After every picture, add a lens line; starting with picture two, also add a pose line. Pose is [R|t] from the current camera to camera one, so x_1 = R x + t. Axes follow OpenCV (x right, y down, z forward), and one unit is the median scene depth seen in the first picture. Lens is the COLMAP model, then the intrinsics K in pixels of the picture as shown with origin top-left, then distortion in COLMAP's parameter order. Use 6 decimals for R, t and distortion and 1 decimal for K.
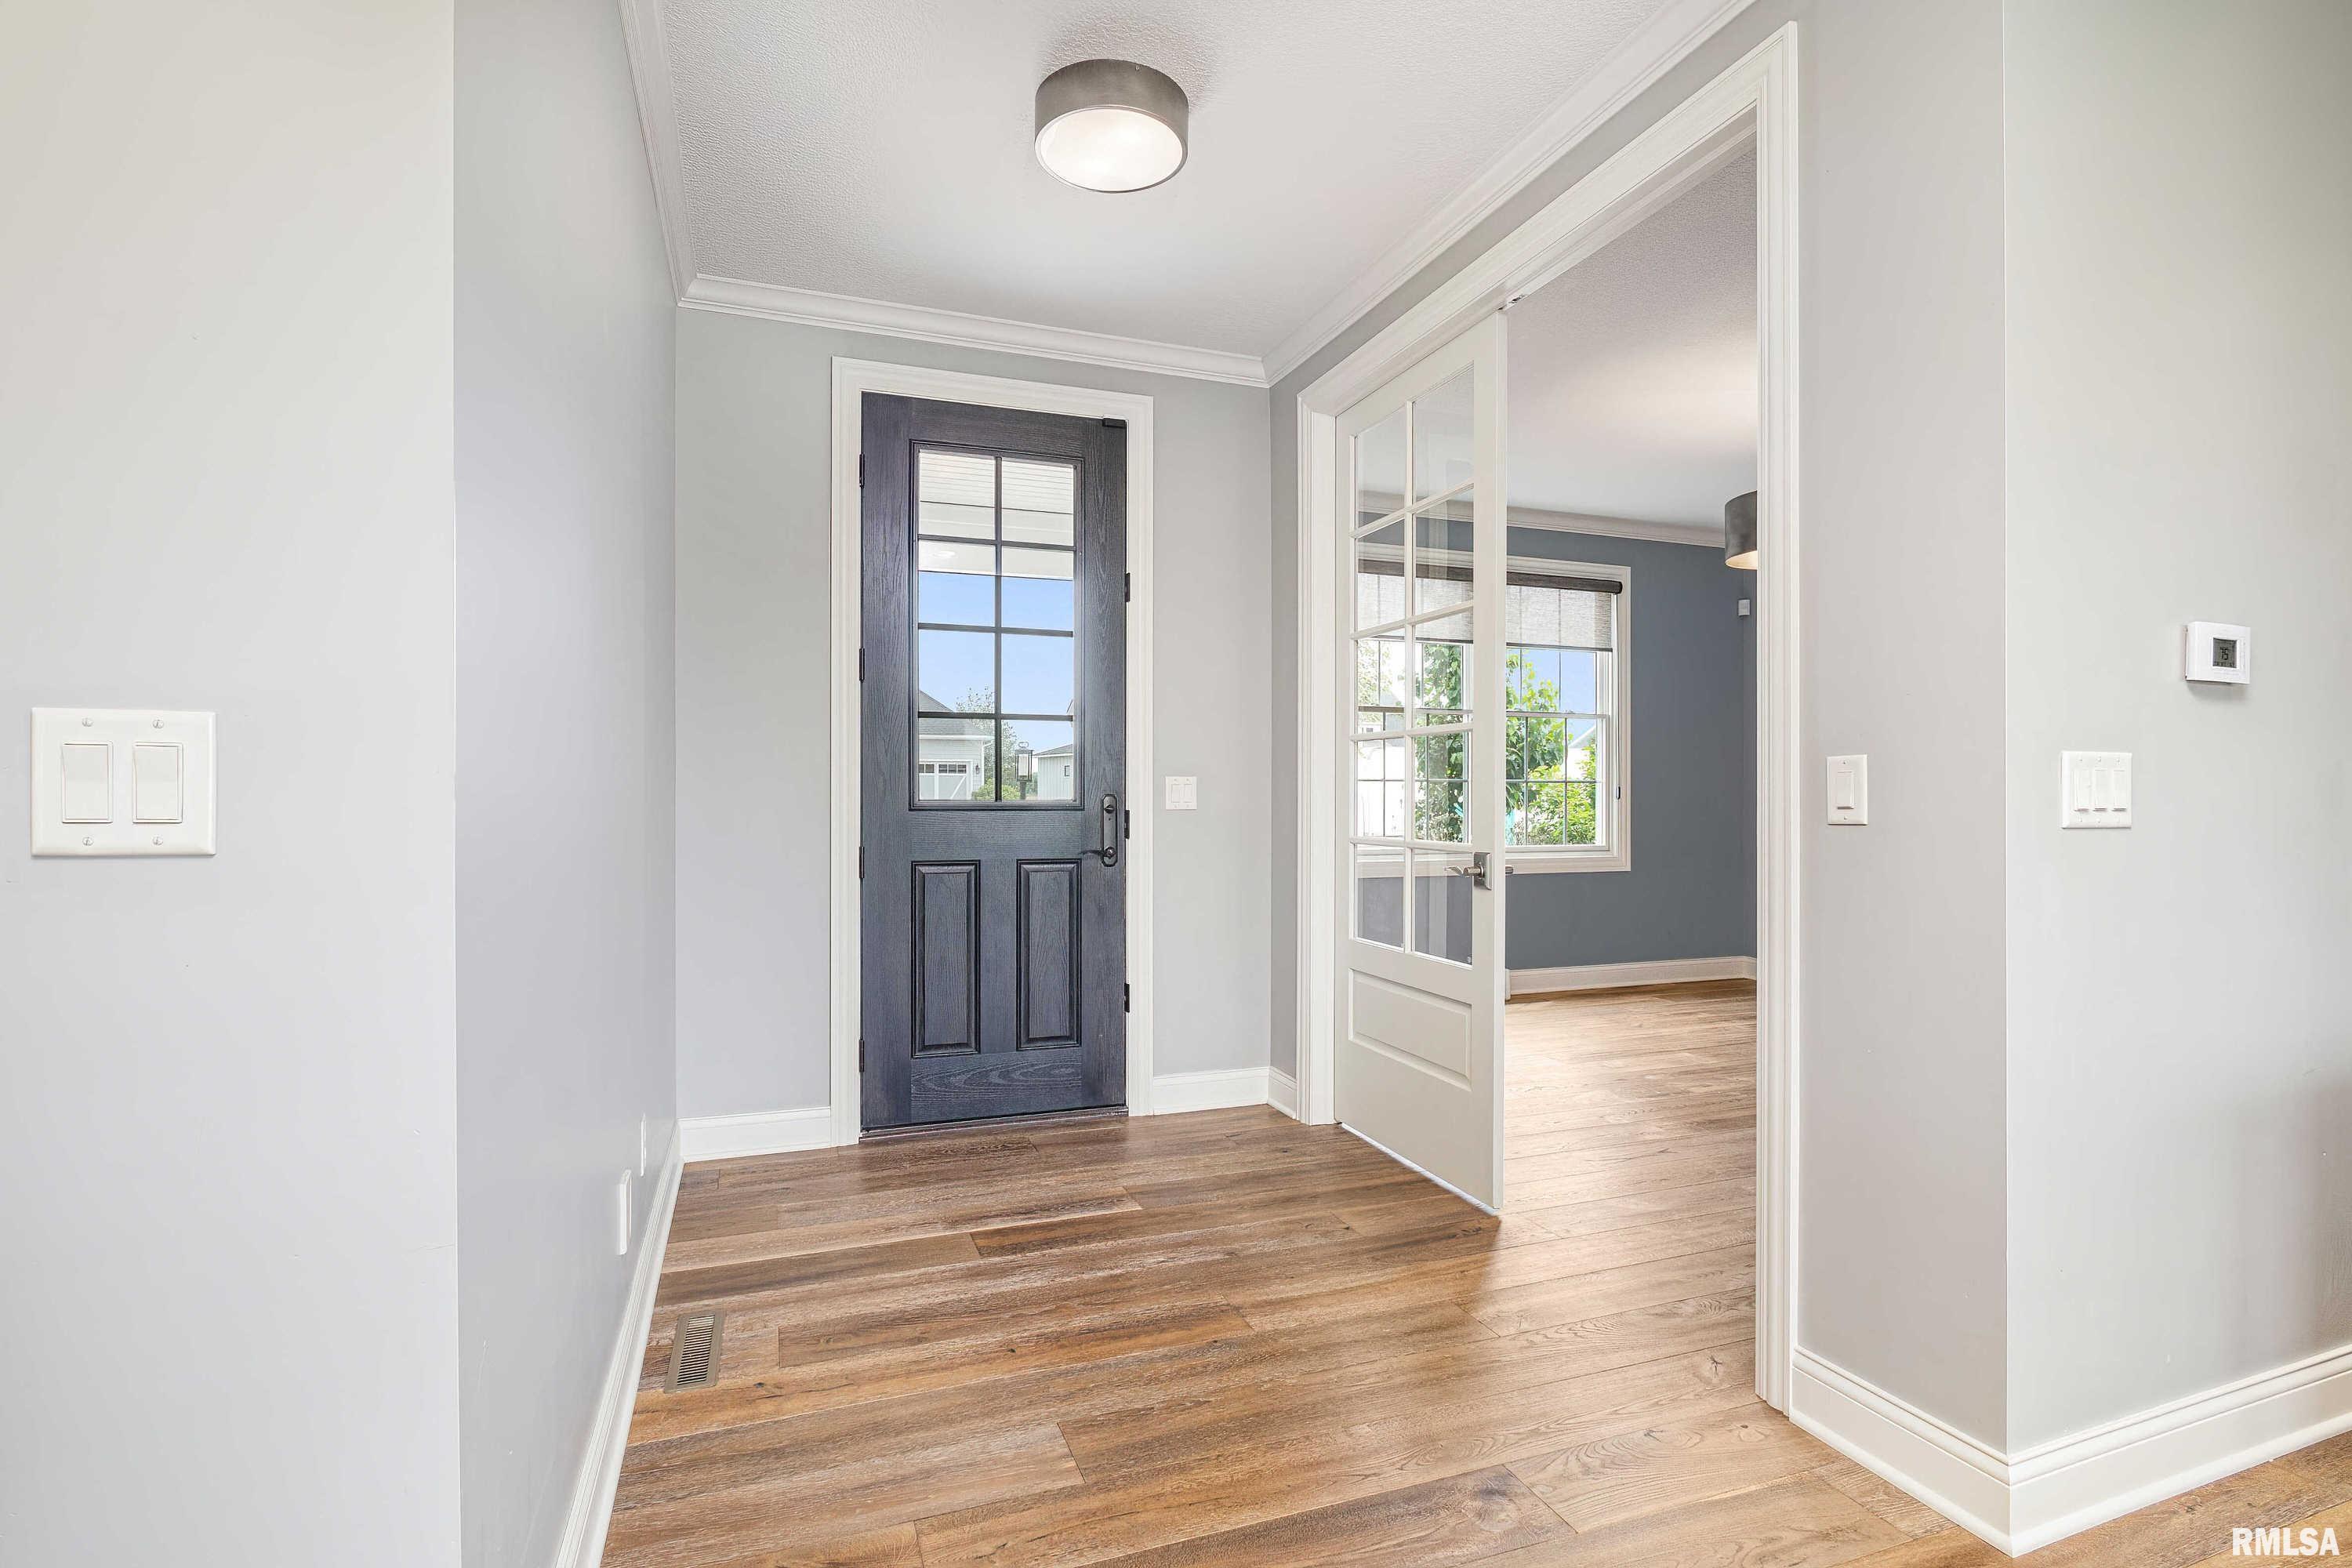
lens RADIAL K [[1087.1, 0, 1174.6], [0, 1087.1, 792.0], [0, 0, 1]] dist [0.001712, 0.000133]
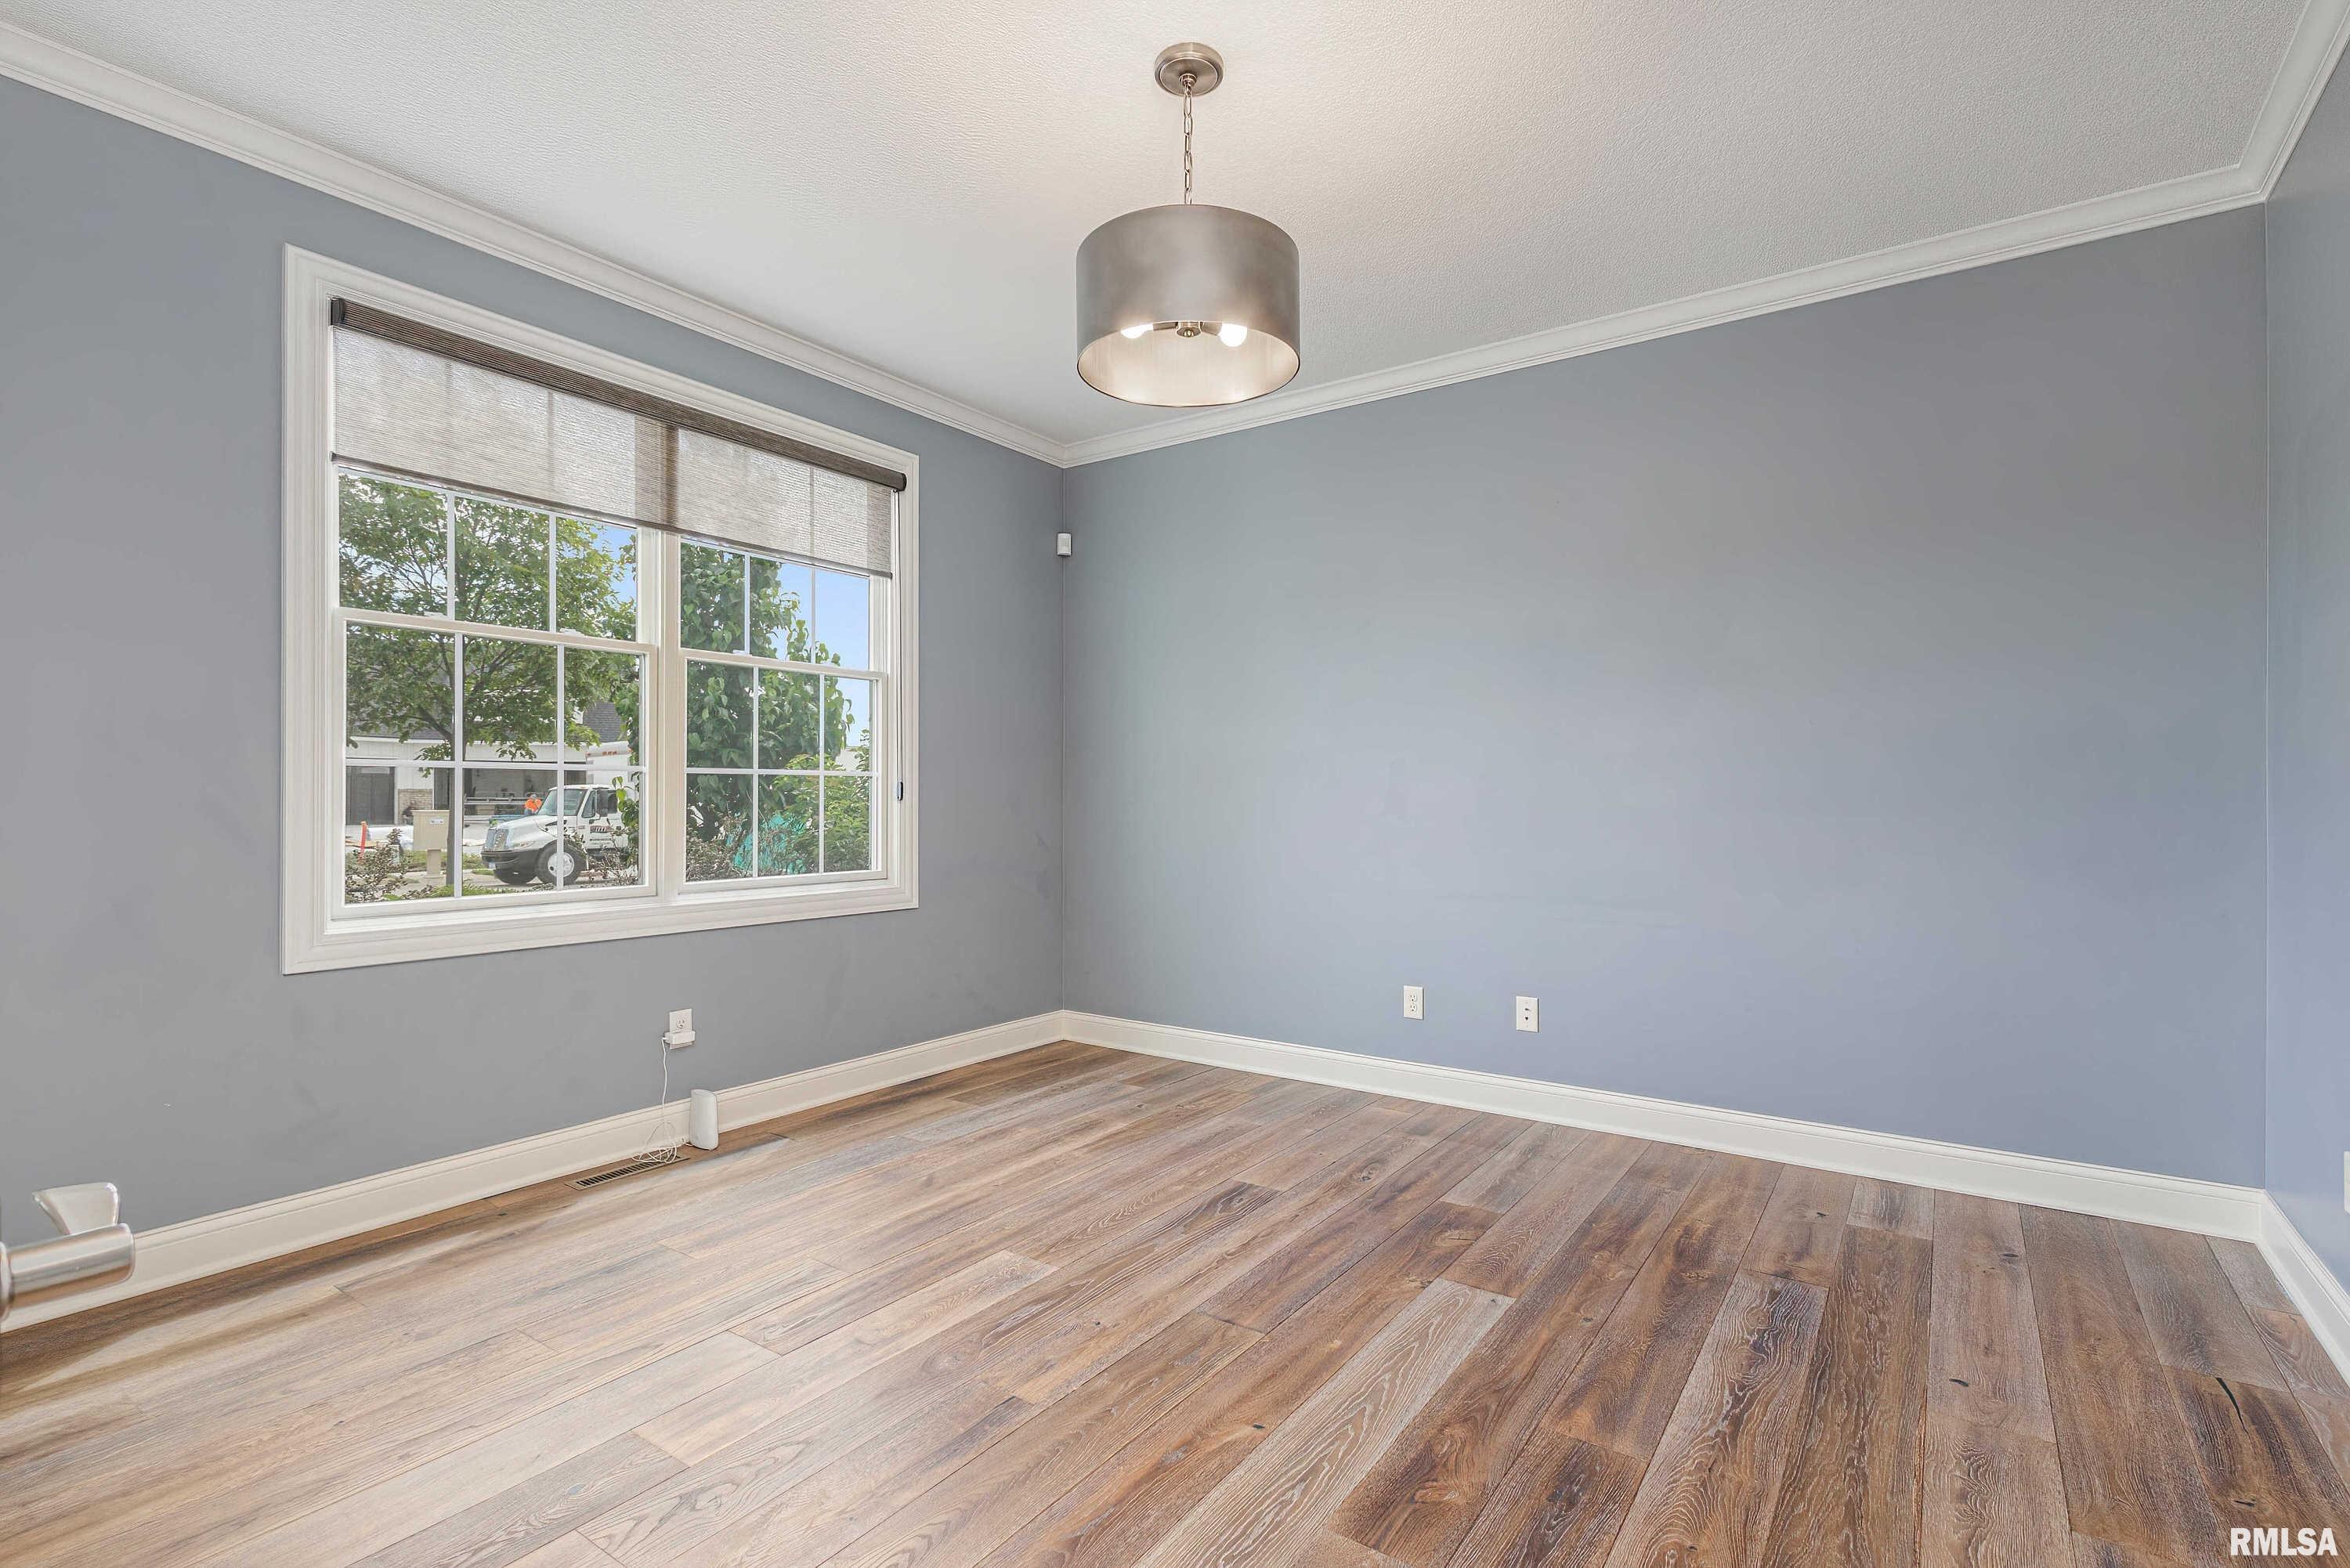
lens RADIAL K [[1086.1, 0, 1170.2], [0, 1086.1, 792.2], [0, 0, 1]] dist [0.001712, 0.000133]
pose [[0.821032, 0.001778, 0.570879, 0.163406], [-0.000194, 0.999996, -0.002837, 0.003422], [-0.570881, 0.002219, 0.821029, 0.359087]]
